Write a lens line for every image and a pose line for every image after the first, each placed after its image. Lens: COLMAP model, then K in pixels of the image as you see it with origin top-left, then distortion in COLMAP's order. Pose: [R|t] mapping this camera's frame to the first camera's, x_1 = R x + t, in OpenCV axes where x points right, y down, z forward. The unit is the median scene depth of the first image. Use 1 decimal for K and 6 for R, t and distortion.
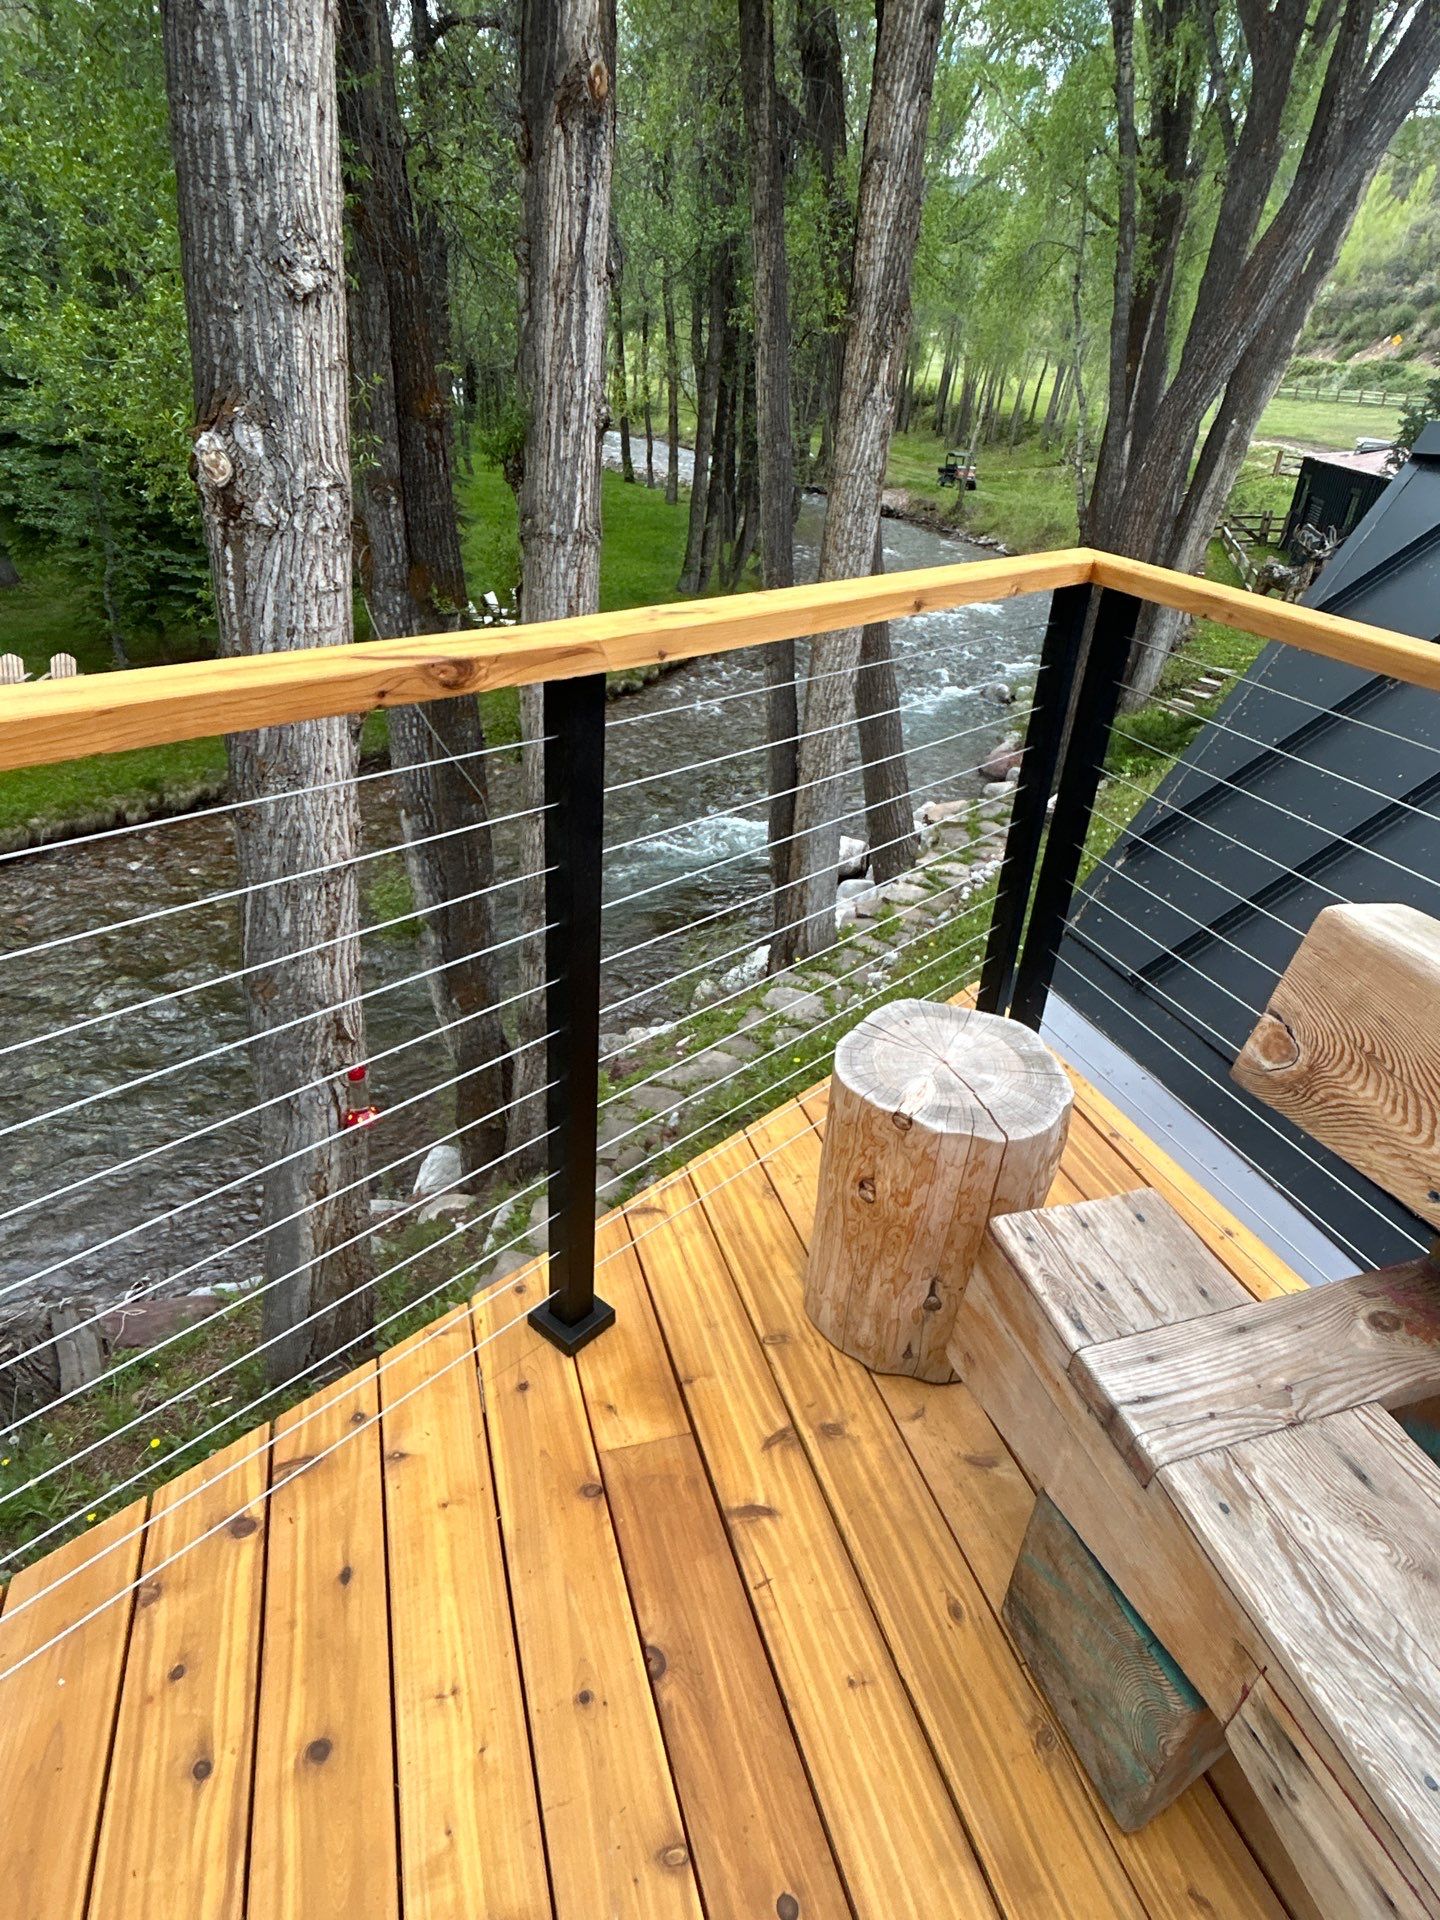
lens RADIAL K [[1085.1, 0, 724.3], [0, 1085.1, 957.7], [0, 0, 1]] dist [-0.006337, 0.005253]
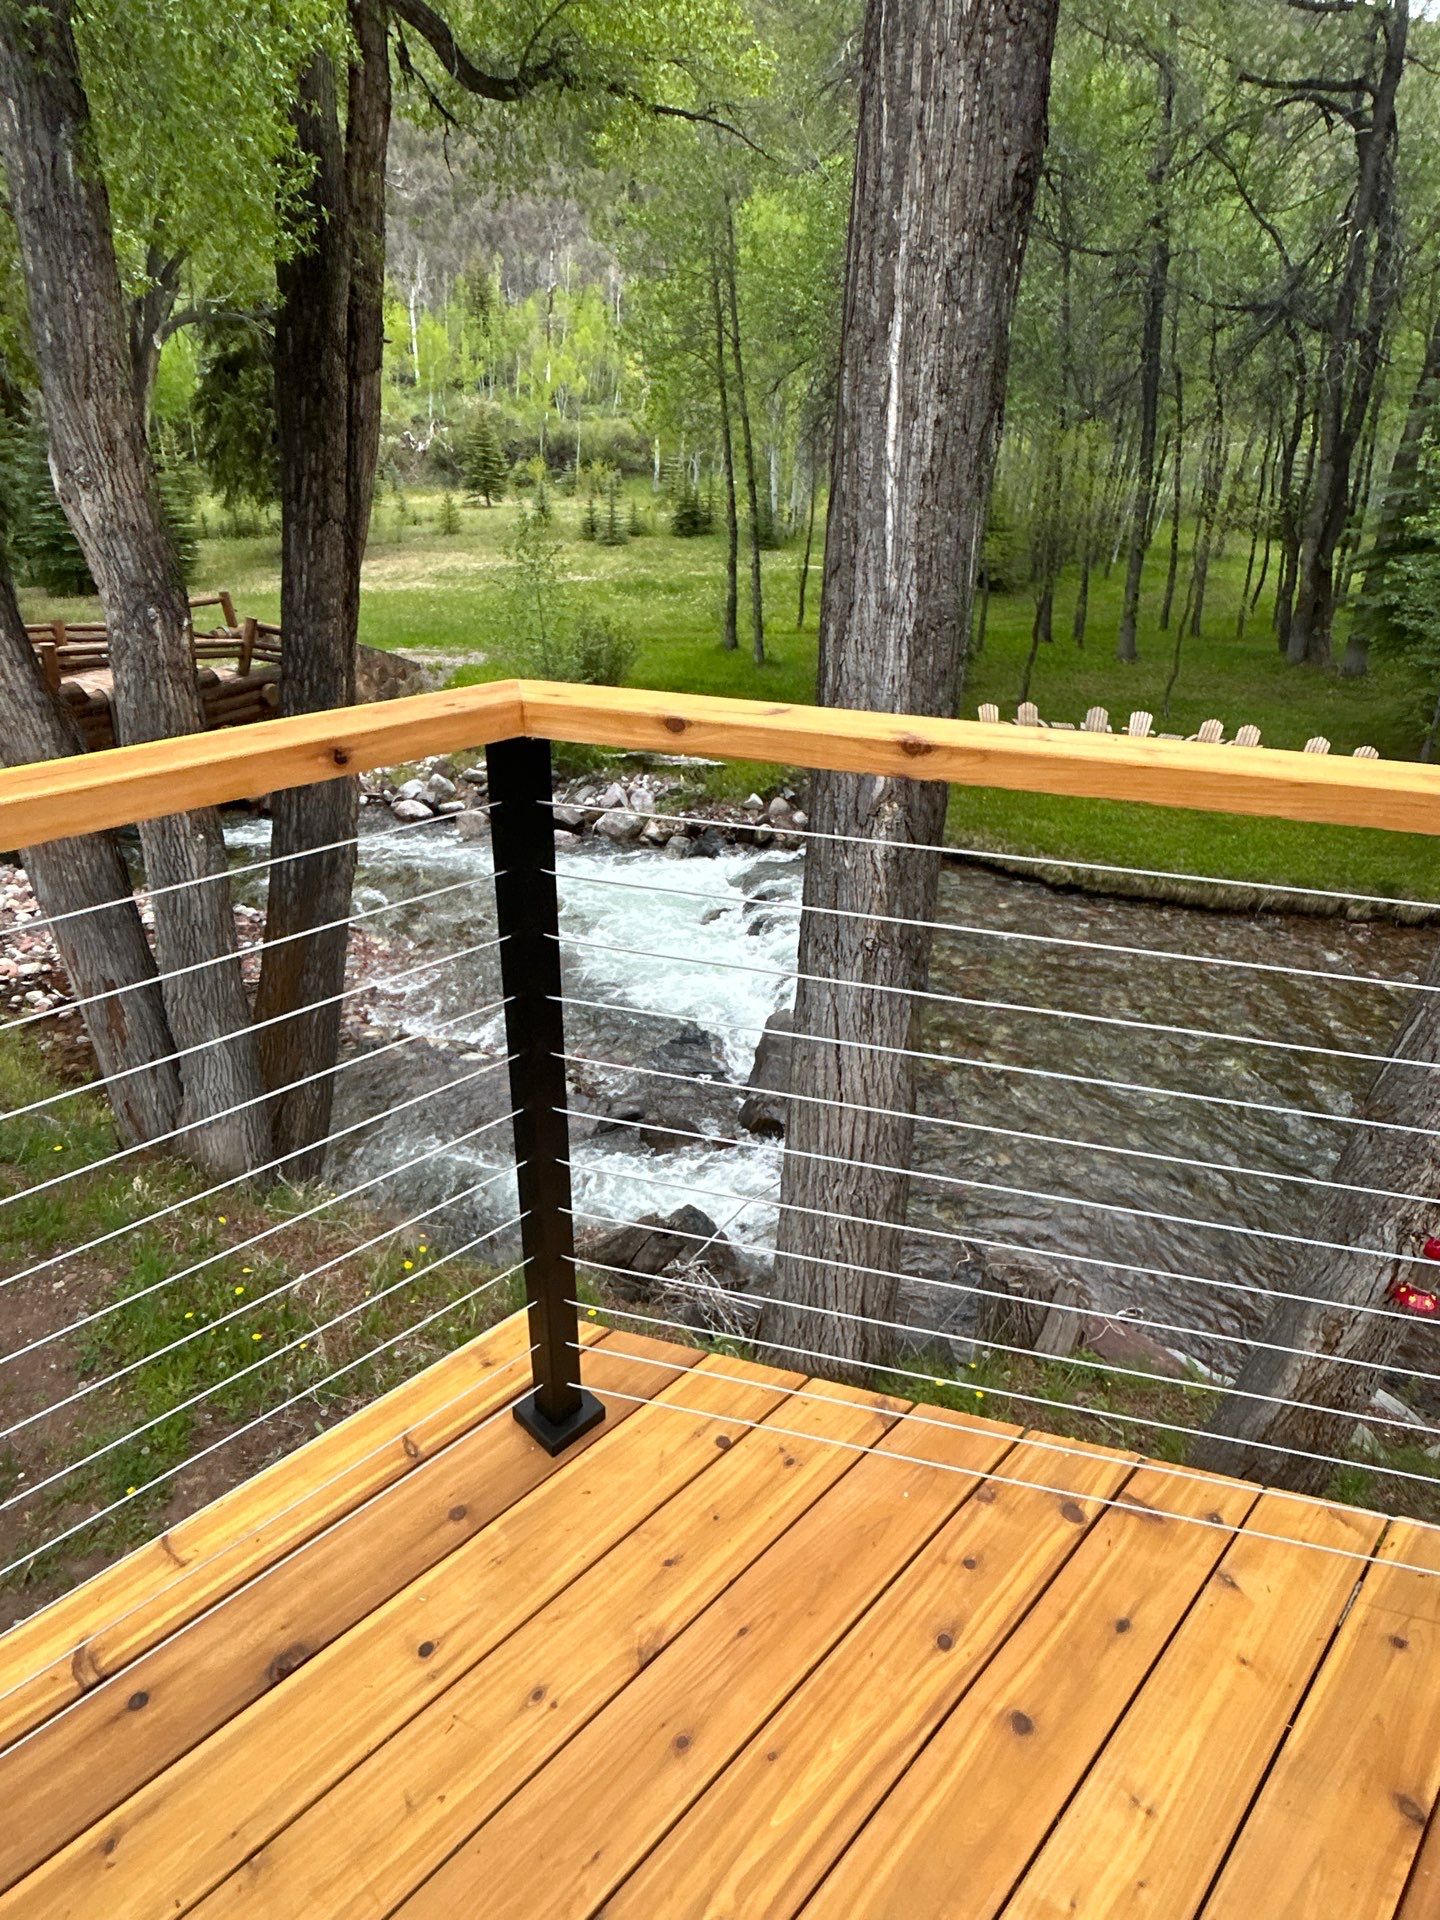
lens RADIAL K [[1085.1, 0, 715.7], [0, 1085.1, 960.3], [0, 0, 1]] dist [-0.006337, 0.005253]
pose [[0.463439, 0.349165, -0.814437, 0.030498], [-0.412845, 0.898329, 0.150210, 0.004775], [0.784081, 0.266623, 0.560472, -0.014096]]
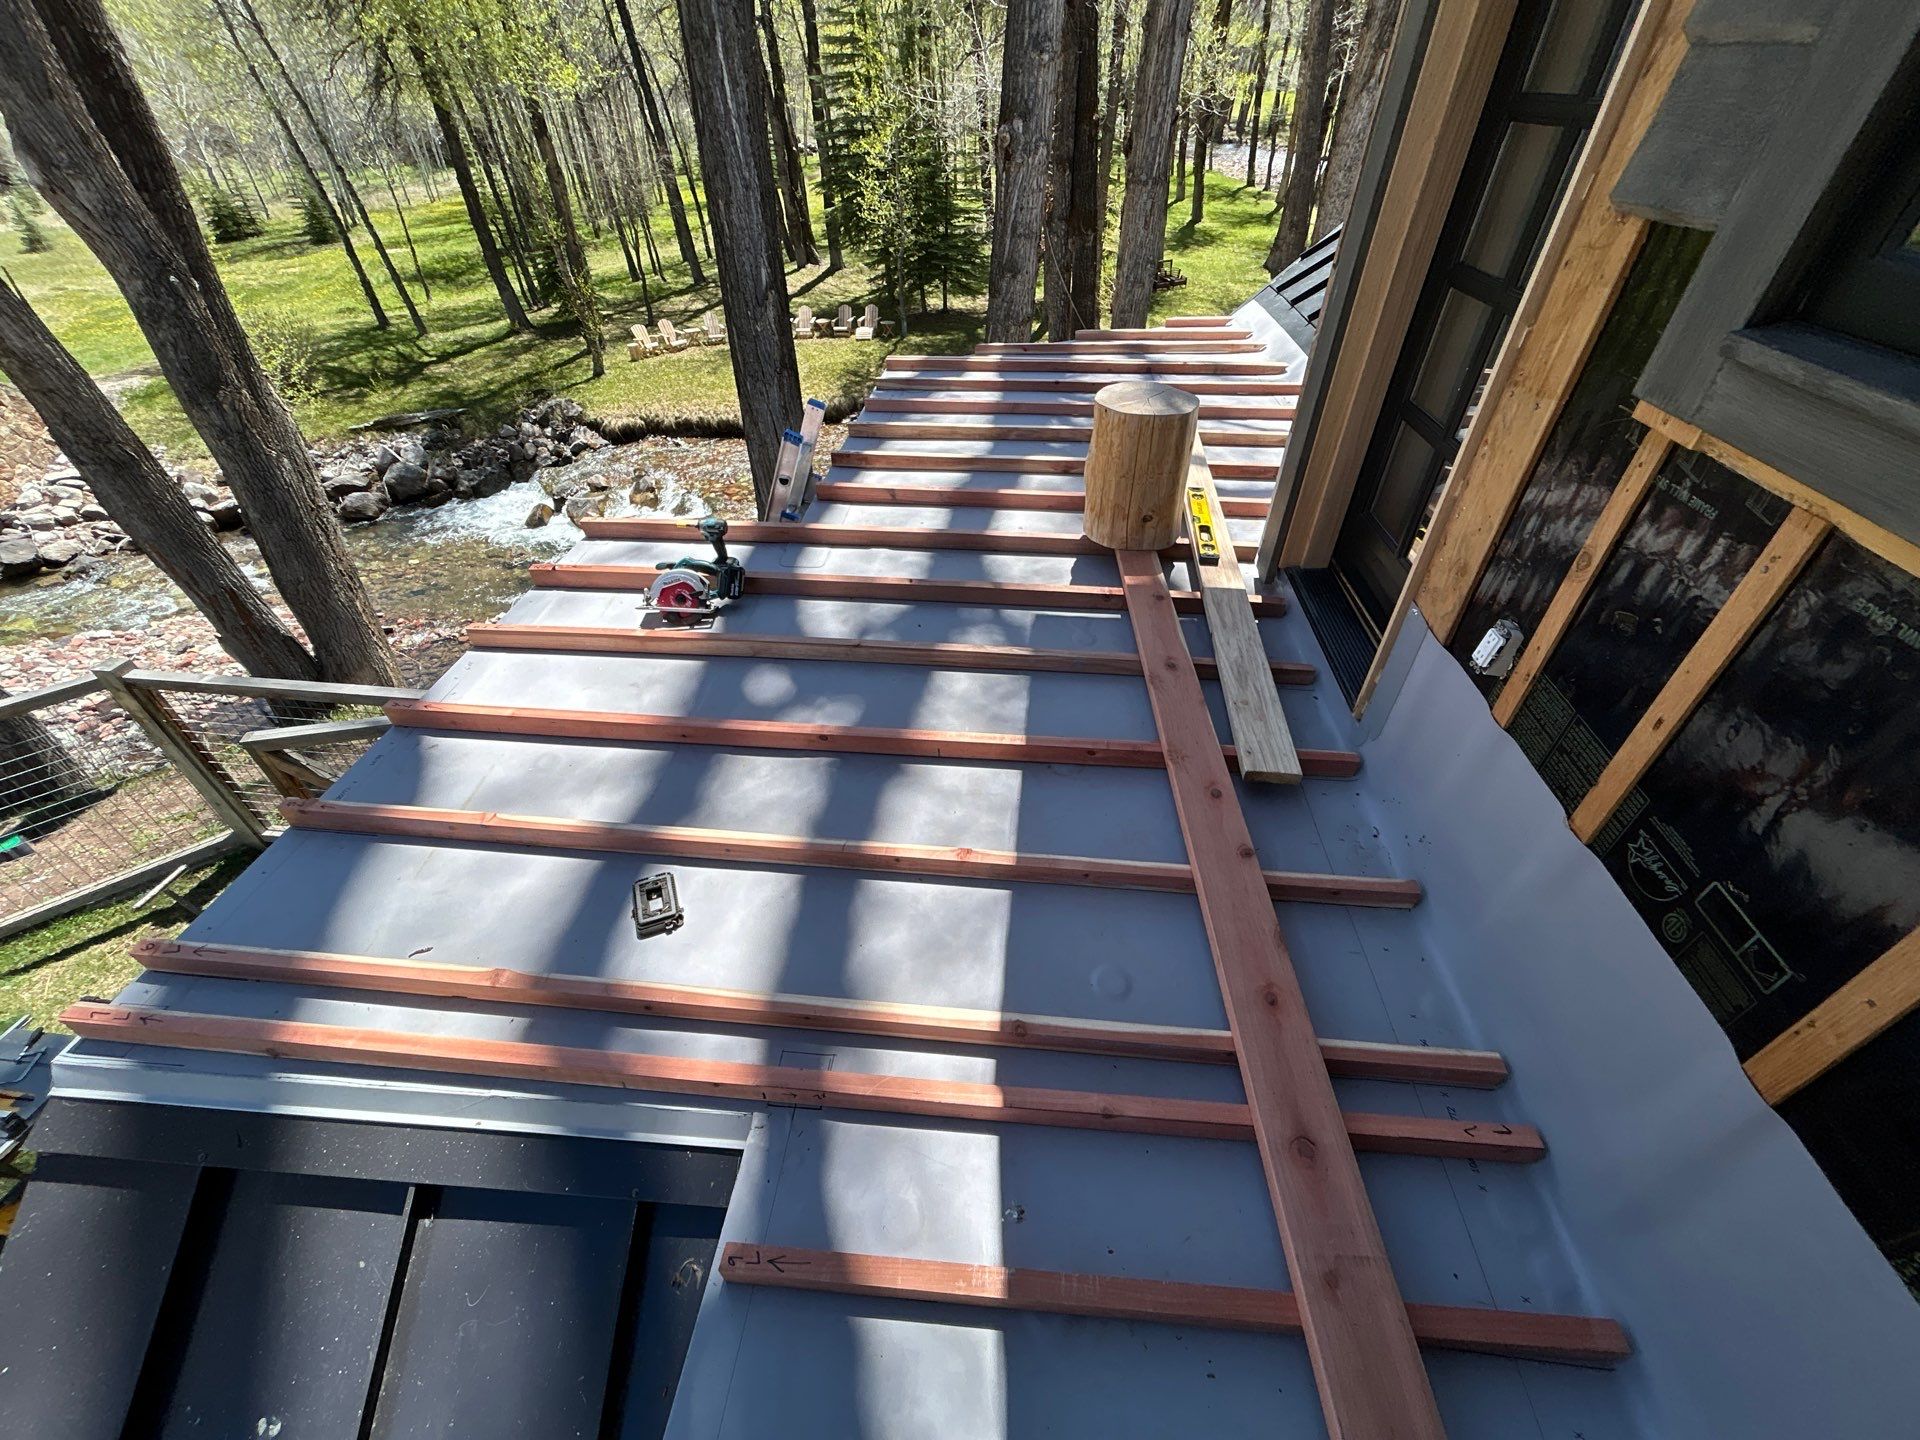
lens RADIAL K [[776.7, 0, 961.2], [0, 776.7, 720.4], [0, 0, 1]] dist [0.000137, -0.000034]
pose [[0.923405, 0.175640, -0.341284, 0.355085], [-0.112667, 0.974023, 0.196434, 0.603435], [0.366920, -0.142936, 0.919206, -1.049329]]
